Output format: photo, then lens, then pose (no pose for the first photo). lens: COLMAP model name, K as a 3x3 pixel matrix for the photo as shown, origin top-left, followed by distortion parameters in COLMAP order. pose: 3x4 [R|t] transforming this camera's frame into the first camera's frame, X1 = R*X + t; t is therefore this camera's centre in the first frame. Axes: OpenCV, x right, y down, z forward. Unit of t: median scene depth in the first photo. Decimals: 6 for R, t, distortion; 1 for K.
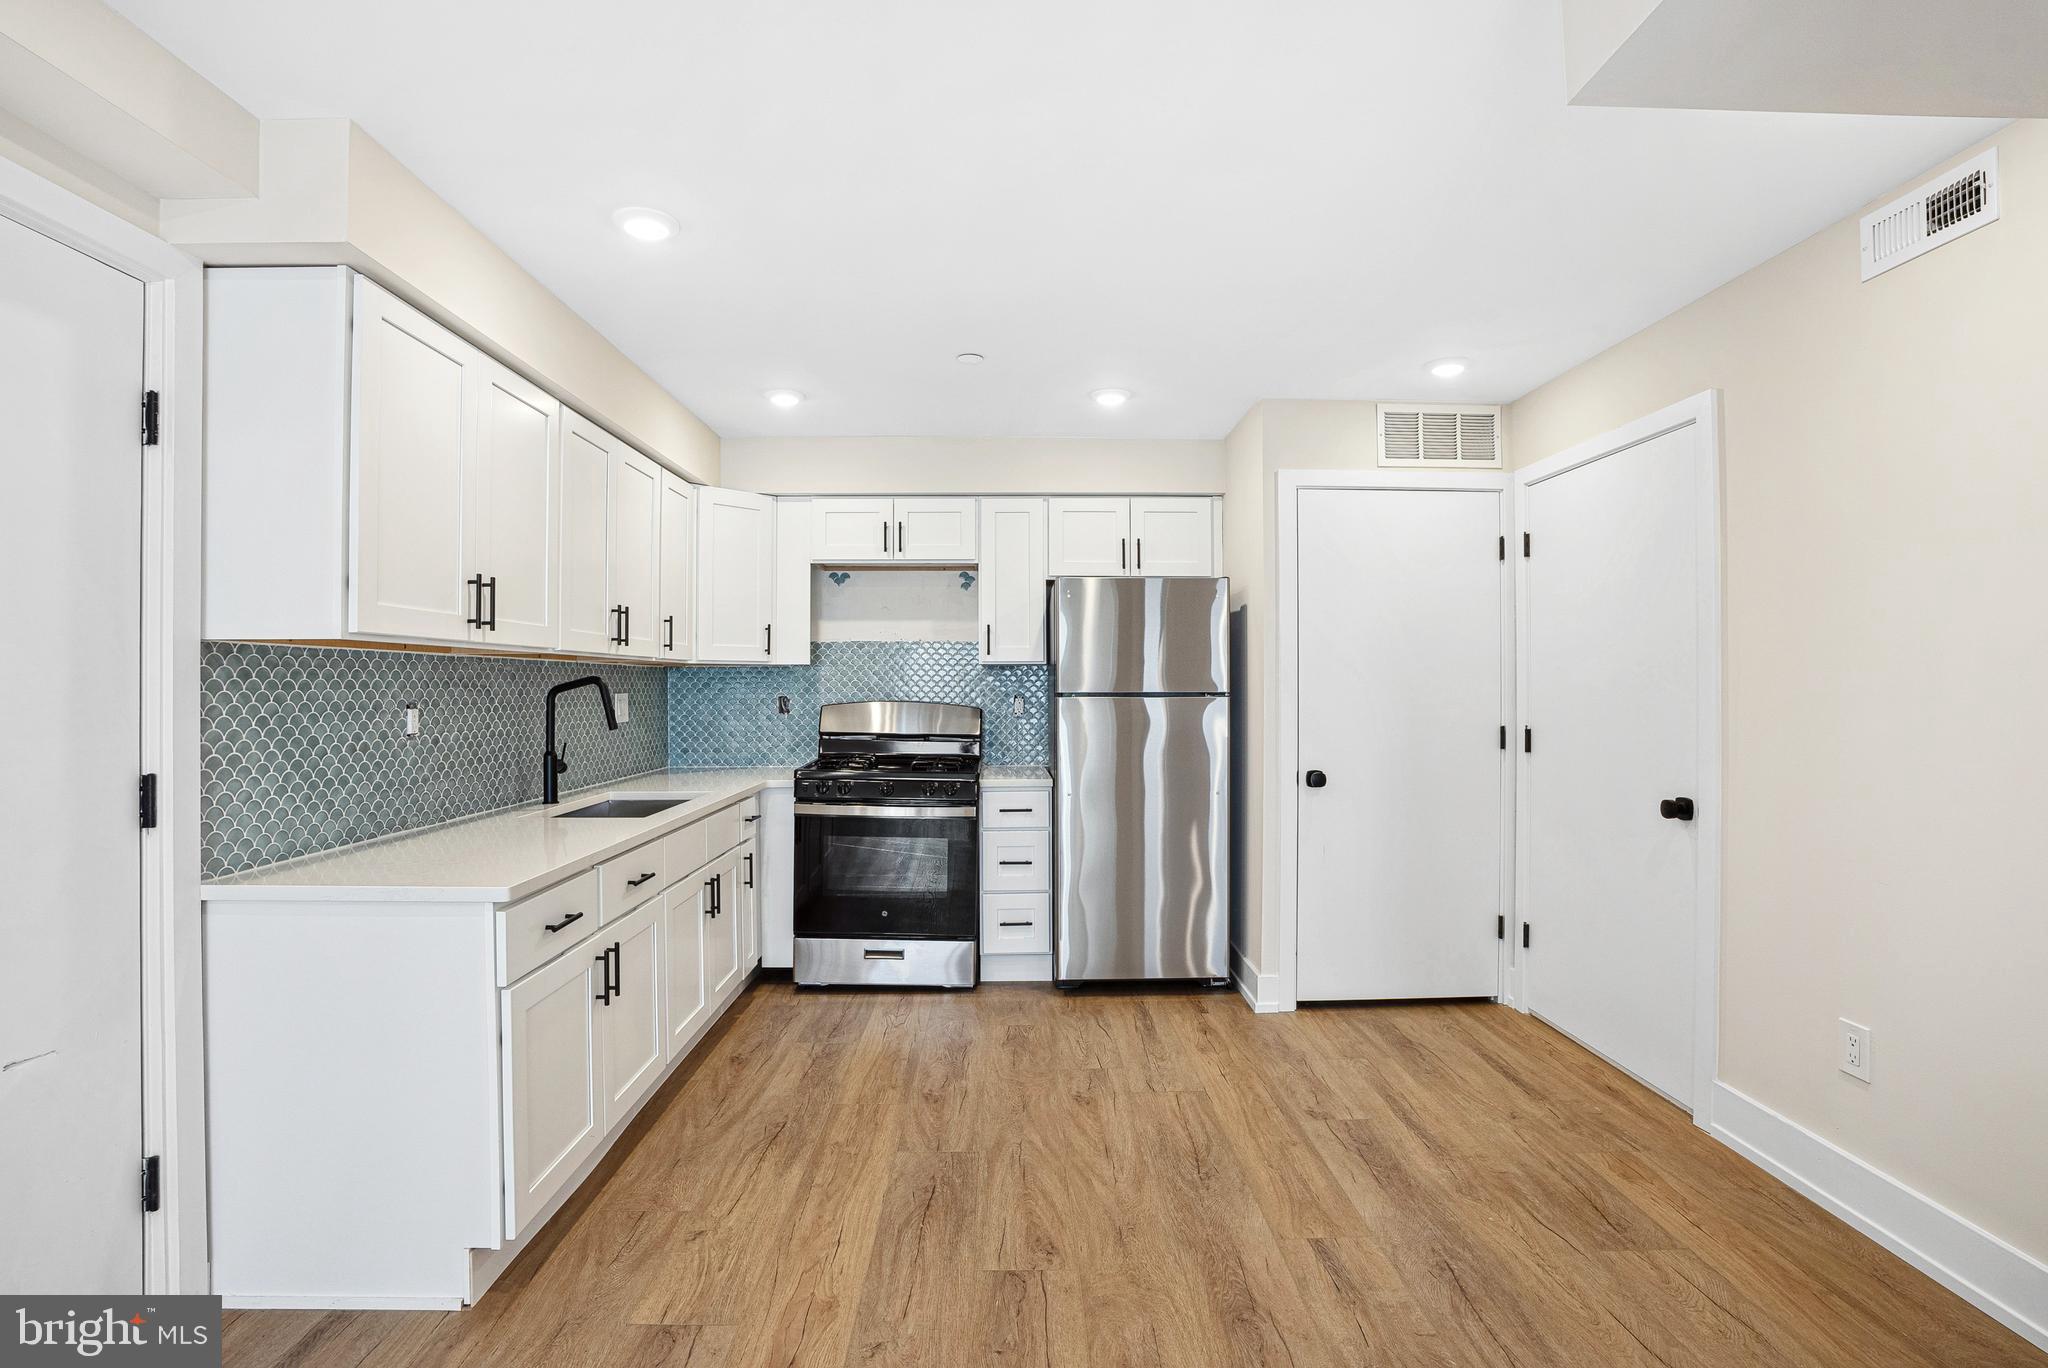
lens RADIAL K [[968.2, 0, 1024.0], [0, 968.2, 684.0], [0, 0, 1]] dist [-0.076729, 0.031315]
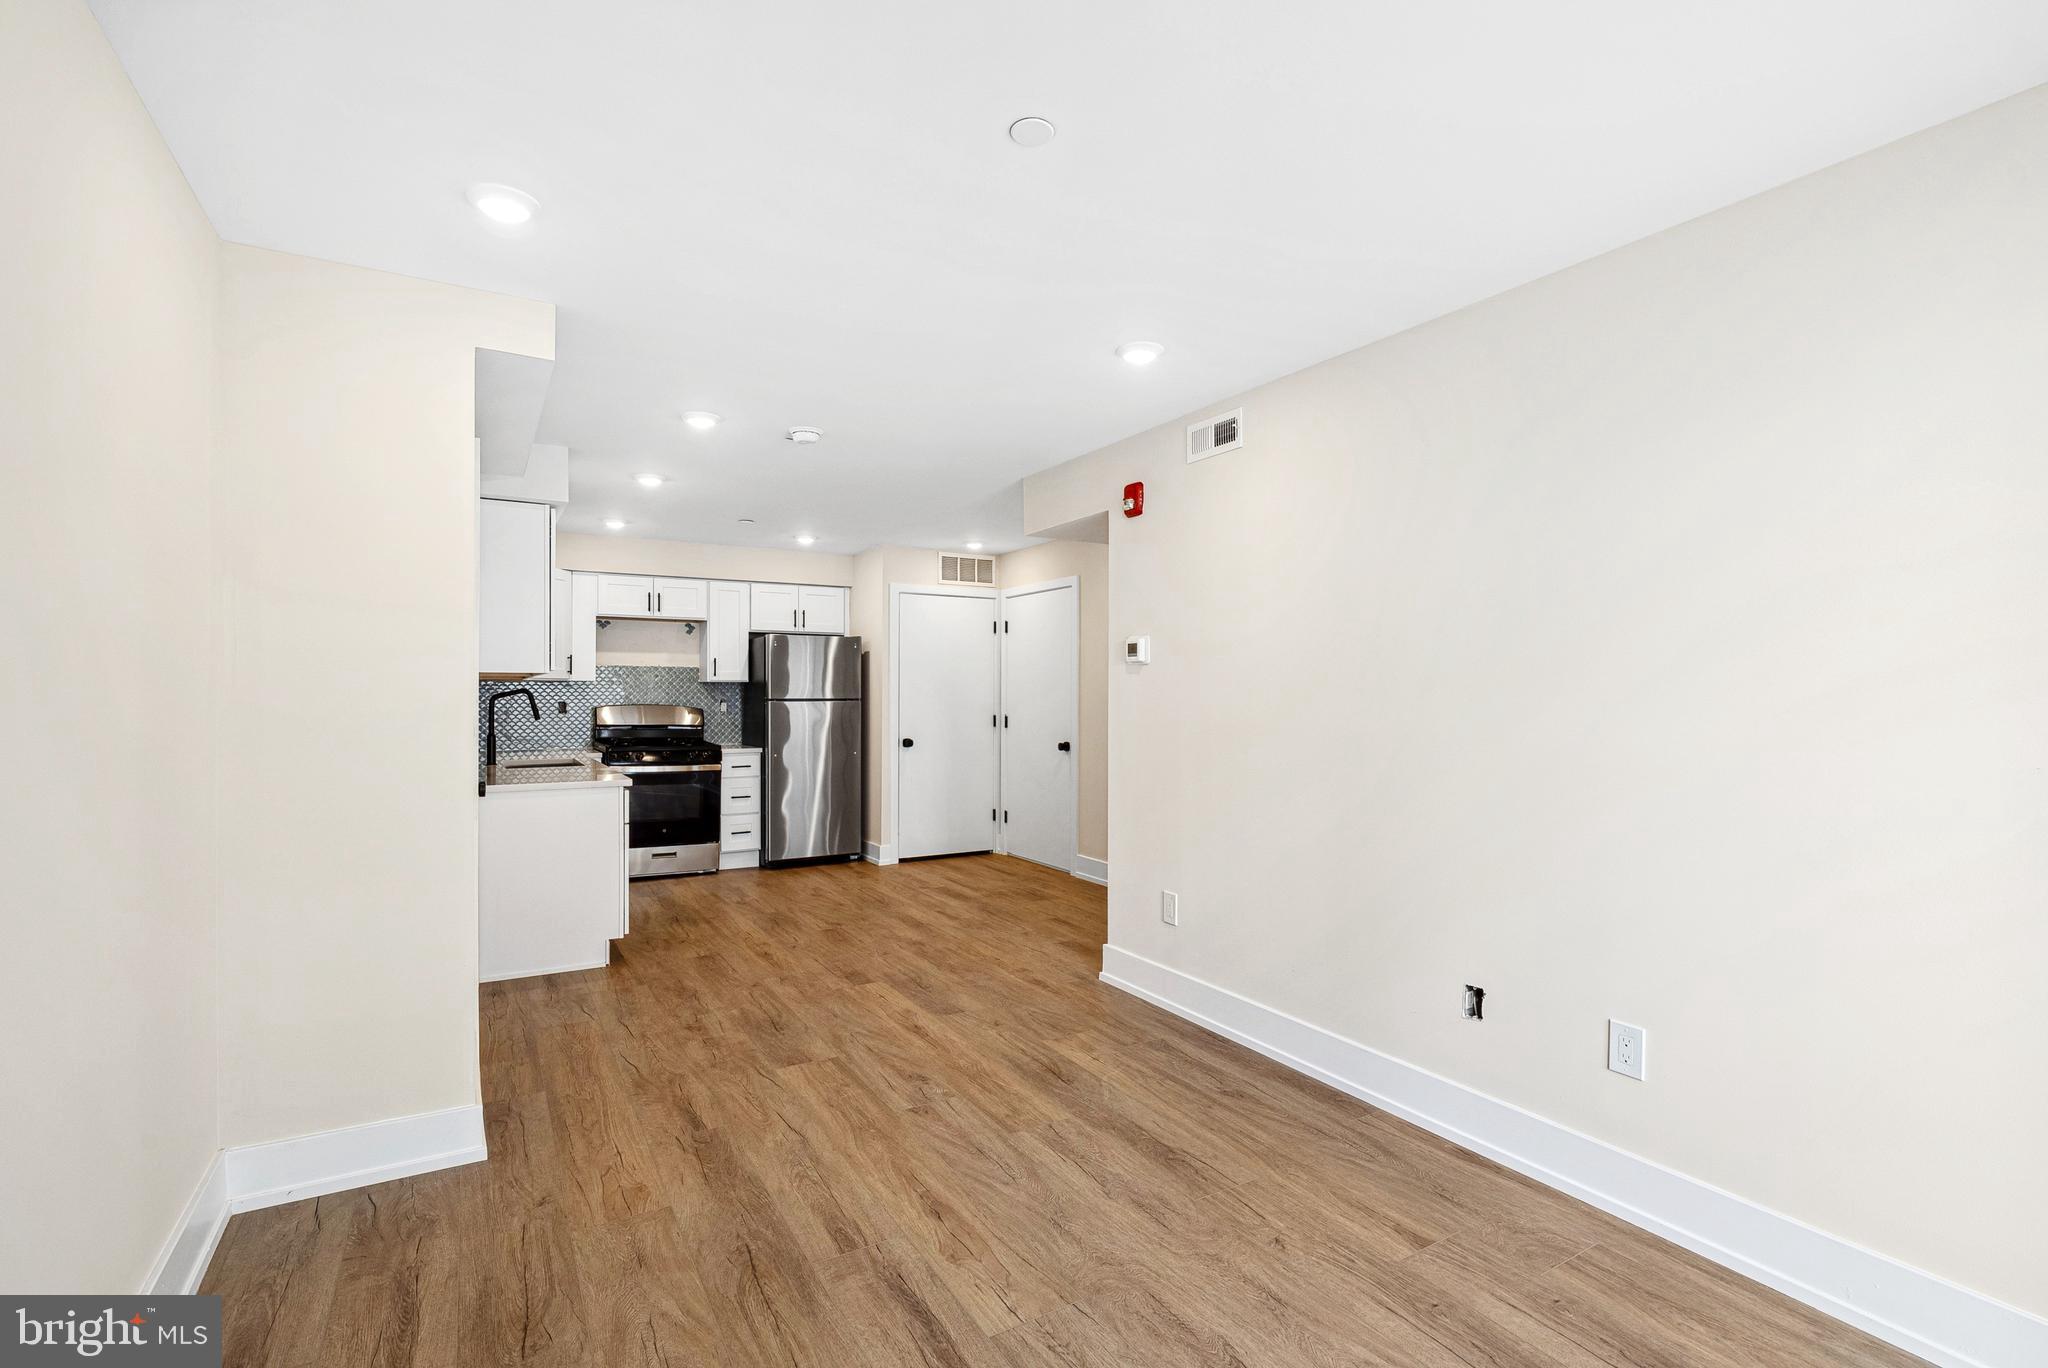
lens RADIAL K [[959.5, 0, 1024.0], [0, 959.5, 684.0], [0, 0, 1]] dist [-0.002732, -0.000316]
pose [[0.868898, 0.006974, 0.494942, -0.495561], [-0.002025, 0.999942, -0.010533, -0.000164], [-0.494987, 0.008150, 0.868862, -0.880805]]
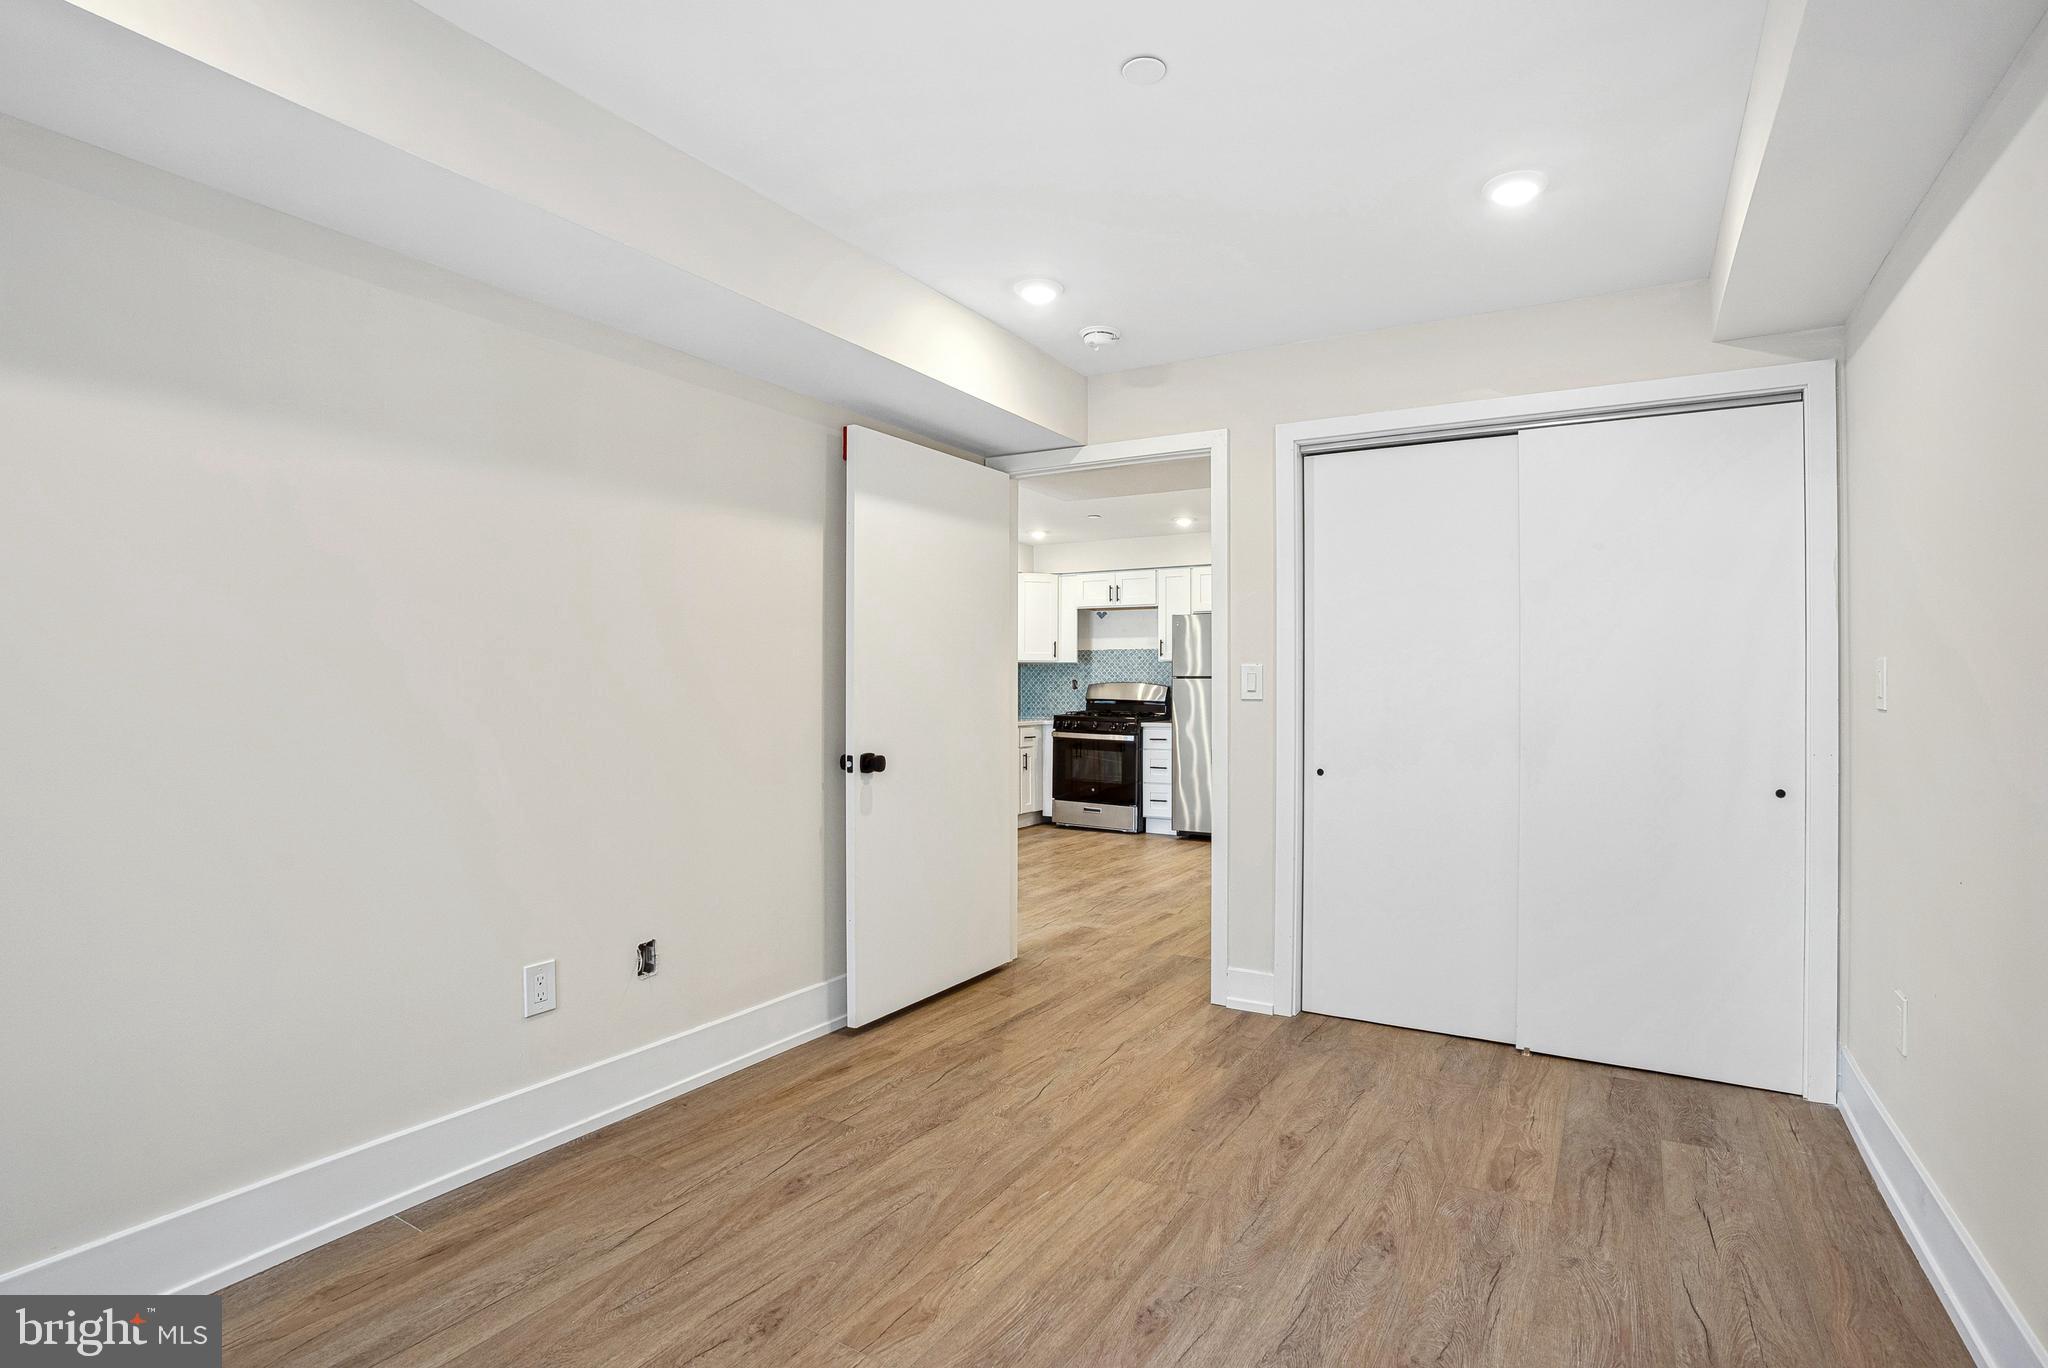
lens RADIAL K [[968.2, 0, 1024.0], [0, 968.2, 684.0], [0, 0, 1]] dist [-0.076729, 0.031315]
pose [[0.832901, 0.003613, -0.553410, 0.954873], [-0.003146, 0.999993, 0.001792, 0.024678], [0.553412, 0.000249, 0.832907, -0.825011]]
